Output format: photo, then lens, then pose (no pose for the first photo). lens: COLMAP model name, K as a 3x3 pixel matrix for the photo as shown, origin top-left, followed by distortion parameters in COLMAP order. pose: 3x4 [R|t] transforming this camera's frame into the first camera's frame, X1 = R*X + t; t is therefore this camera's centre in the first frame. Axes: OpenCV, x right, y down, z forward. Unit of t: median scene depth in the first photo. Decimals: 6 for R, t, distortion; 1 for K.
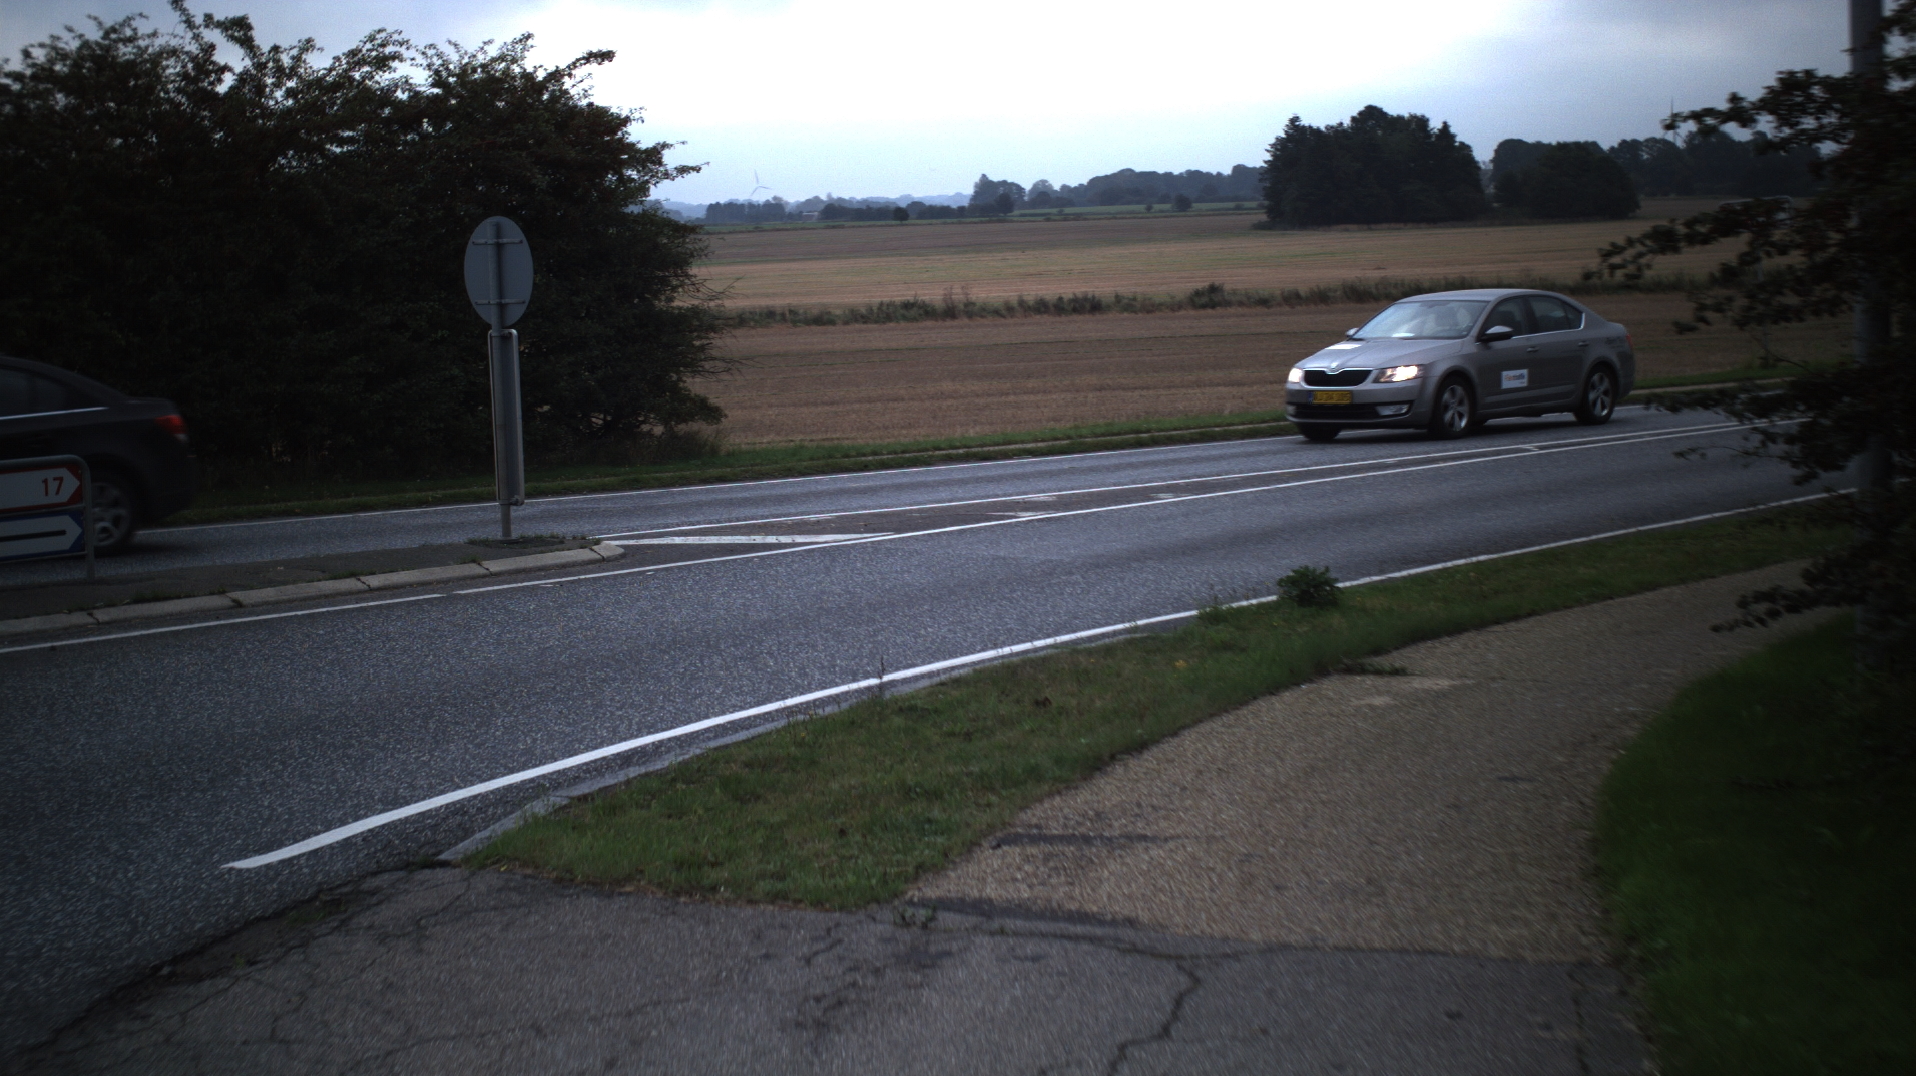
lens RADIAL K [[3335.0, 0, 958.0], [0, 3335.0, 538.0], [0, 0, 1]] dist [-0.323370, 0.819746]
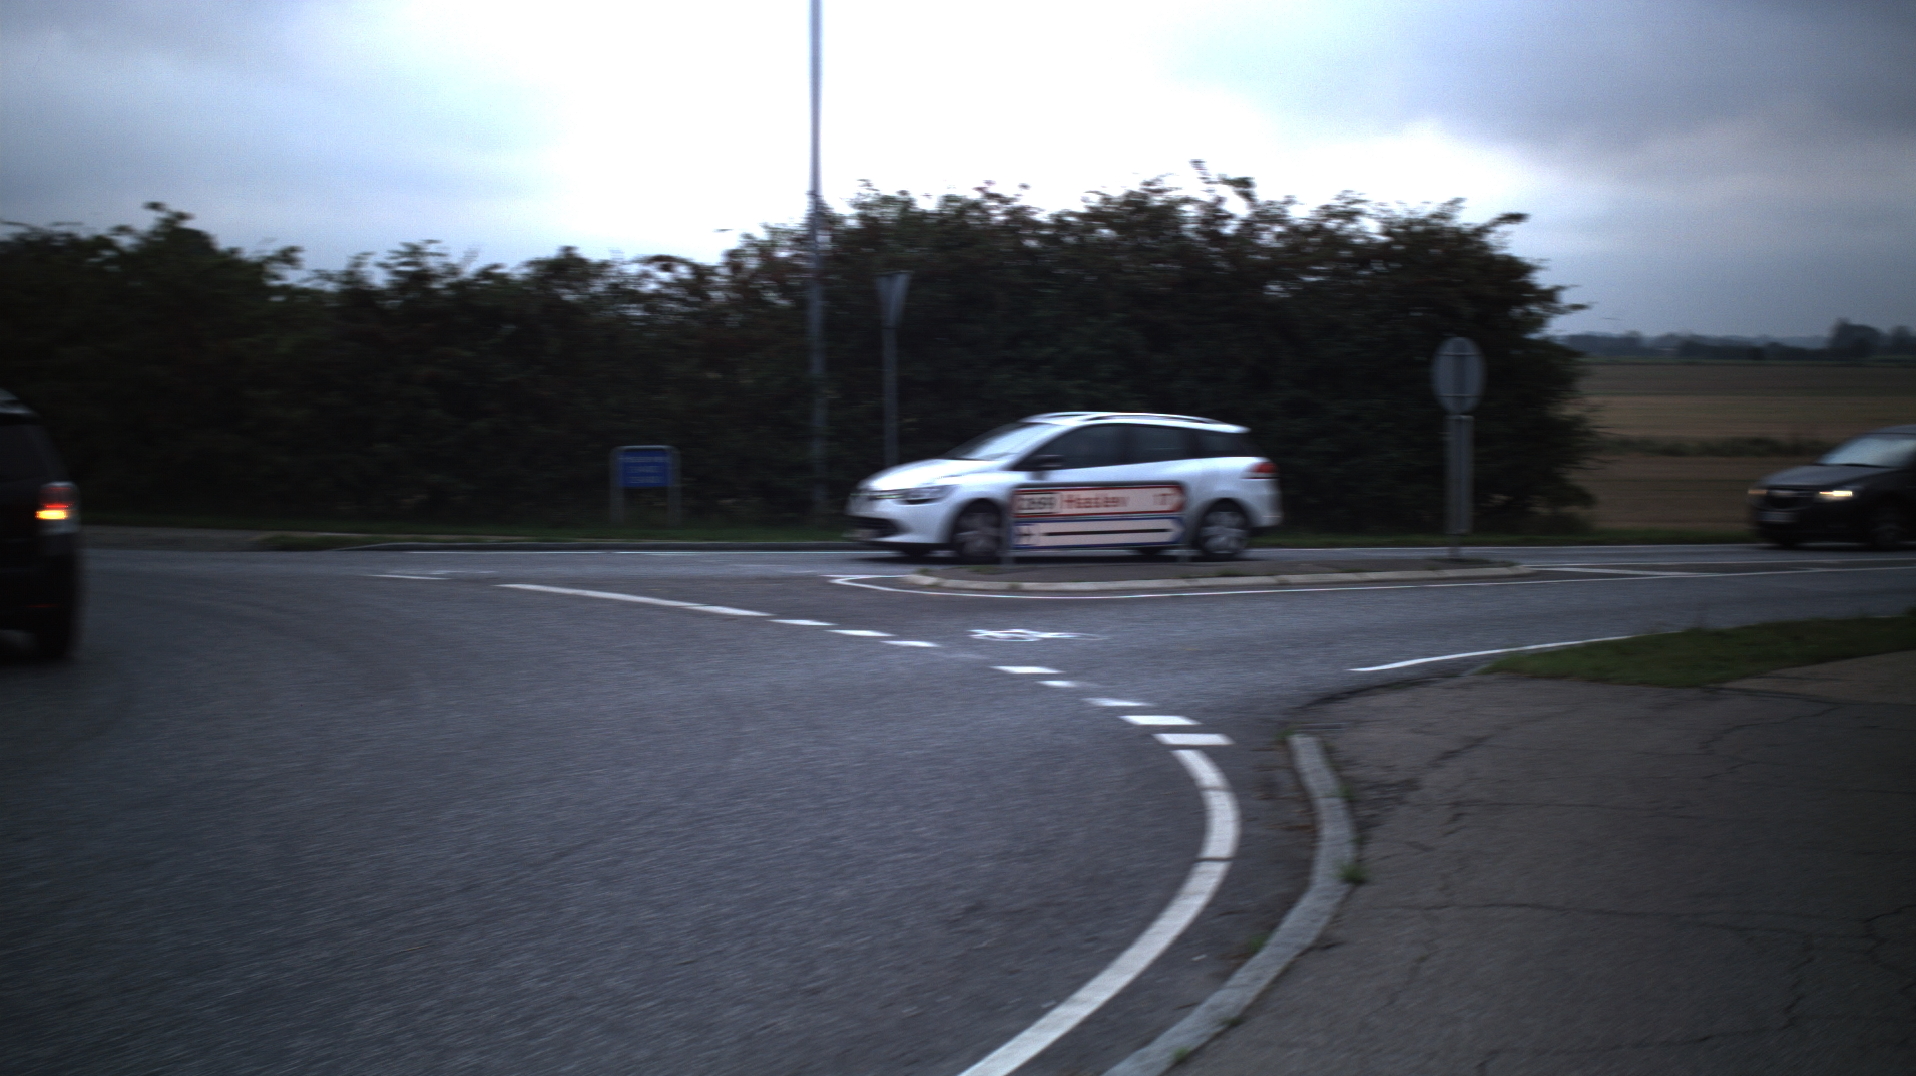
lens RADIAL K [[3335.0, 0, 958.0], [0, 3335.0, 538.0], [0, 0, 1]] dist [-0.323370, 0.819746]
pose [[0.966639, 0.049190, -0.251376, 0.012416], [-0.058506, 0.997845, -0.029715, 0.032002], [0.249372, 0.043431, 0.967433, -0.311851]]
